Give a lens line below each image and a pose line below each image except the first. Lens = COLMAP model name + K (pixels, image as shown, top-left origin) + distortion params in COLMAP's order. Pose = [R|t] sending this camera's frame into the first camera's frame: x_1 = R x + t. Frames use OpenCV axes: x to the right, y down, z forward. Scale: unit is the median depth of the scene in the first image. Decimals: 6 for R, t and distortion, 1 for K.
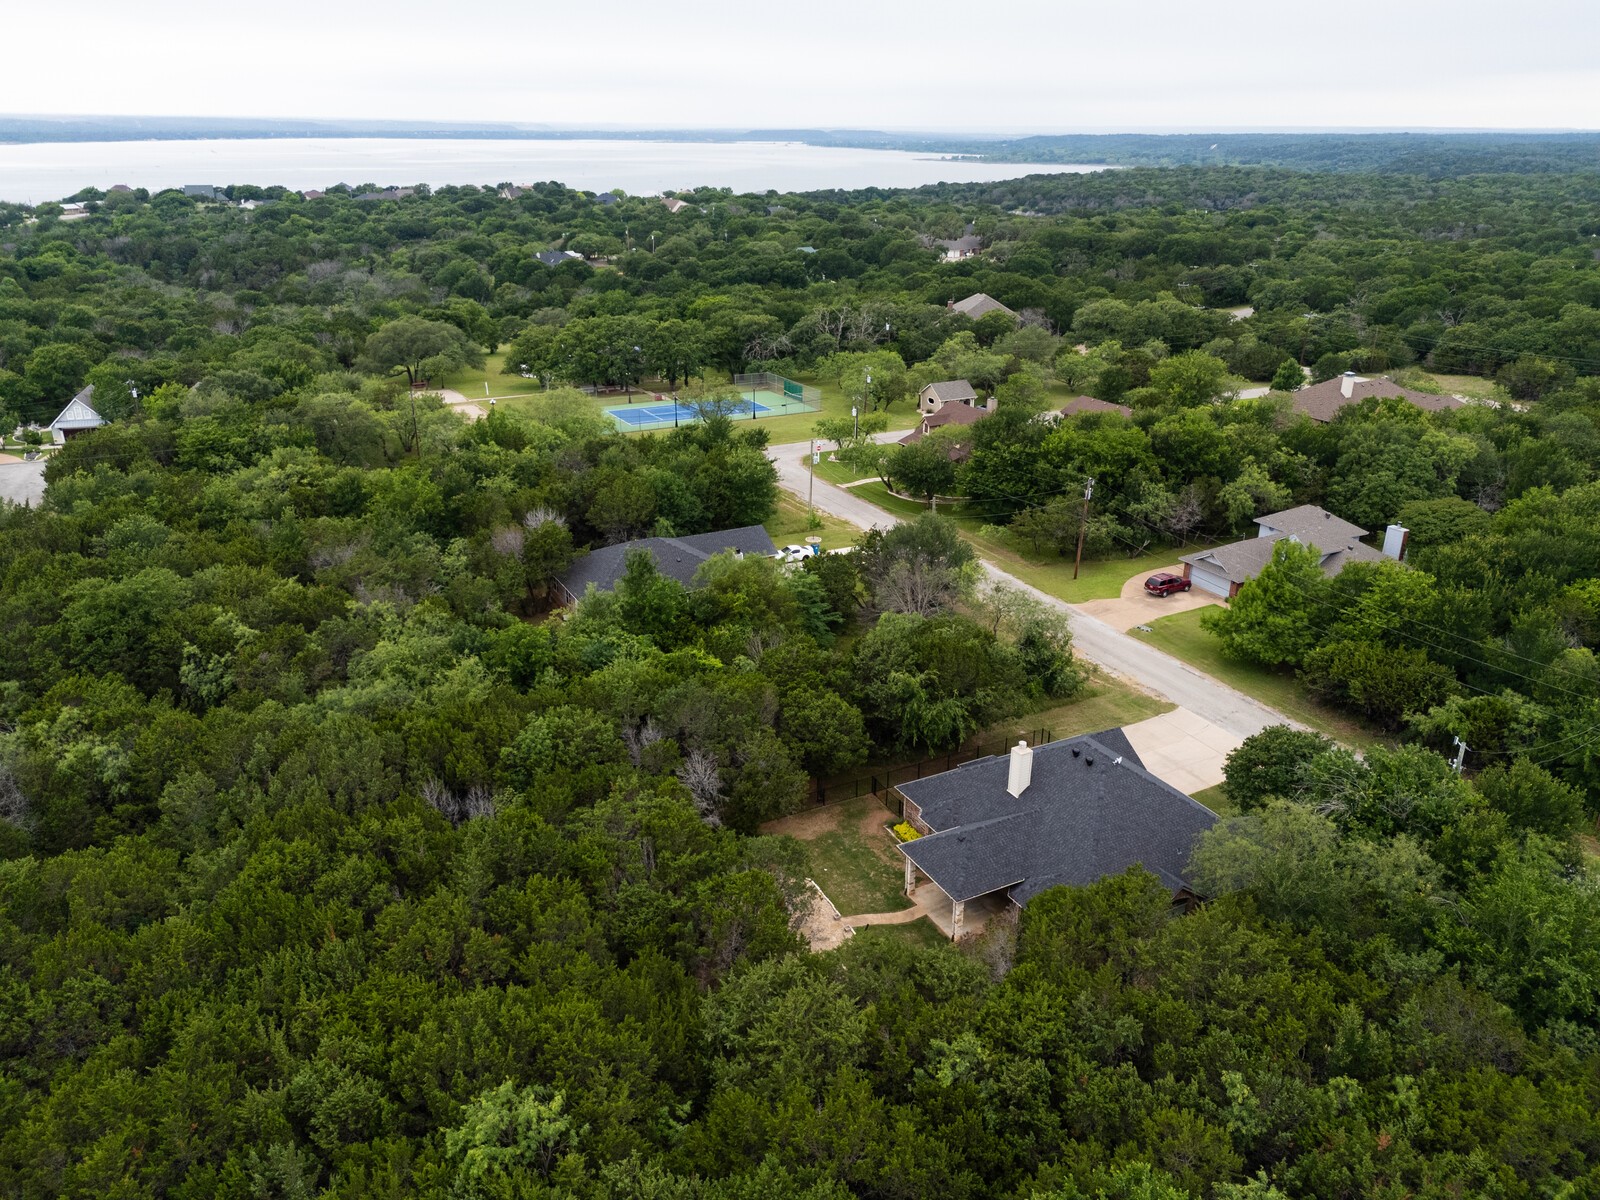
lens RADIAL K [[1172.1, 0, 803.2], [0, 1172.1, 599.1], [0, 0, 1]] dist [0.027455, -0.003749]
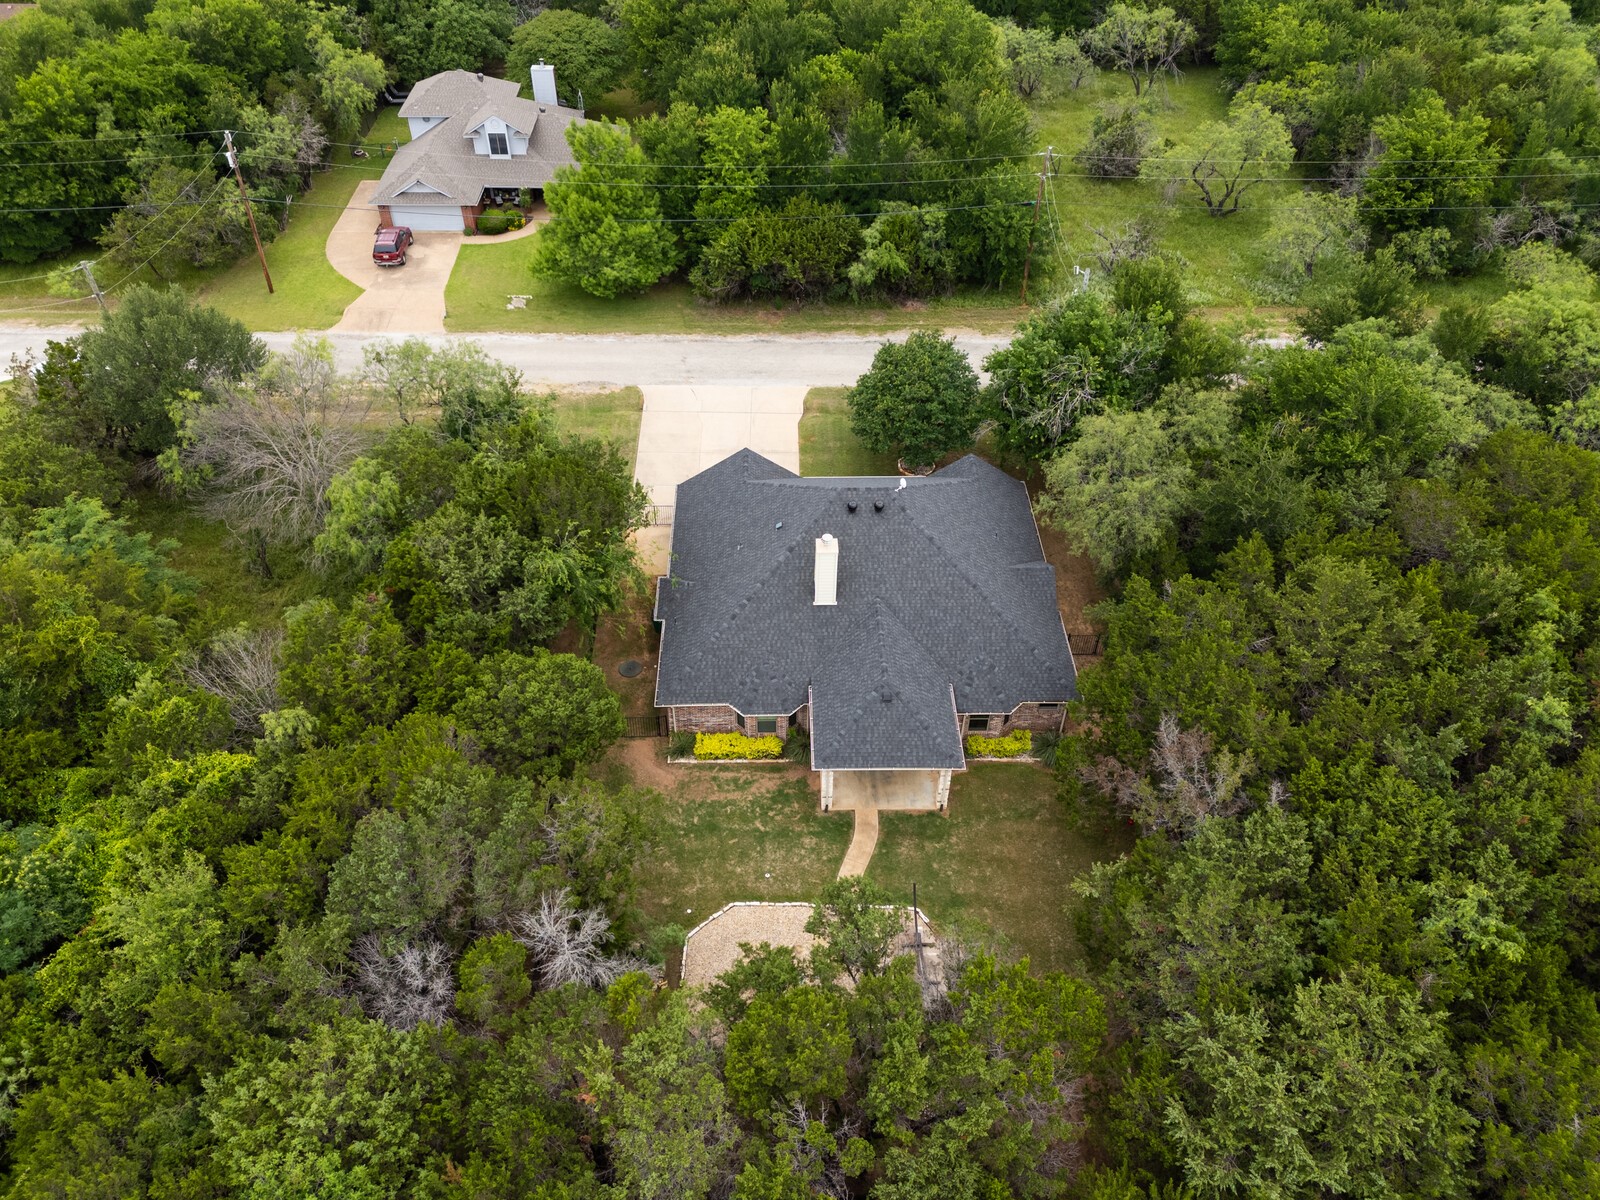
lens RADIAL K [[1172.1, 0, 799.7], [0, 1172.1, 606.0], [0, 0, 1]] dist [0.027455, -0.003749]
pose [[0.456856, -0.606108, 0.651088, -0.178159], [0.322271, 0.794990, 0.513938, -0.124271], [-0.829110, -0.024969, 0.558527, 0.370077]]
